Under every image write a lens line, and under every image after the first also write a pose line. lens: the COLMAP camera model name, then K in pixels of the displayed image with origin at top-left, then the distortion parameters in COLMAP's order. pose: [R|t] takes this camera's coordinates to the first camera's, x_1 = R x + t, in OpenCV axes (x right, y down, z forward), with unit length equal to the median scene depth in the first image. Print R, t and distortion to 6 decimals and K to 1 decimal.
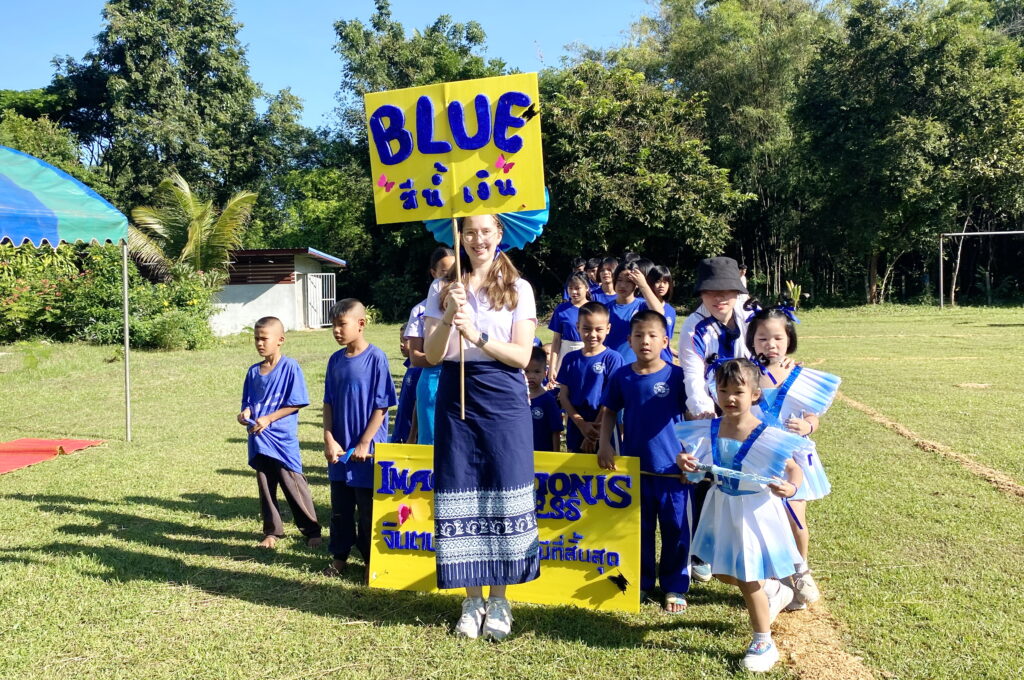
lens RADIAL K [[797.6, 0, 515.8], [0, 797.6, 344.5], [0, 0, 1]] dist [-0.005933, 0.003064]
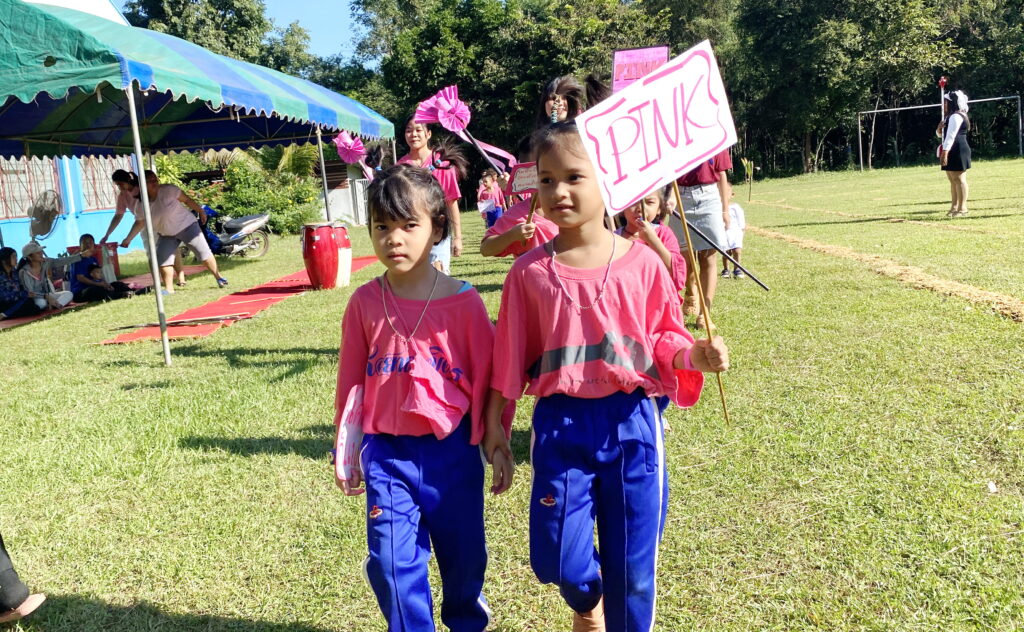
lens RADIAL K [[794.5, 0, 508.8], [0, 794.5, 309.7], [0, 0, 1]] dist [-0.003121, -0.002811]
pose [[0.994497, -0.080745, 0.066757, -0.129499], [0.076293, 0.994849, 0.066751, 0.046363], [-0.071803, -0.061290, 0.995534, -0.236441]]
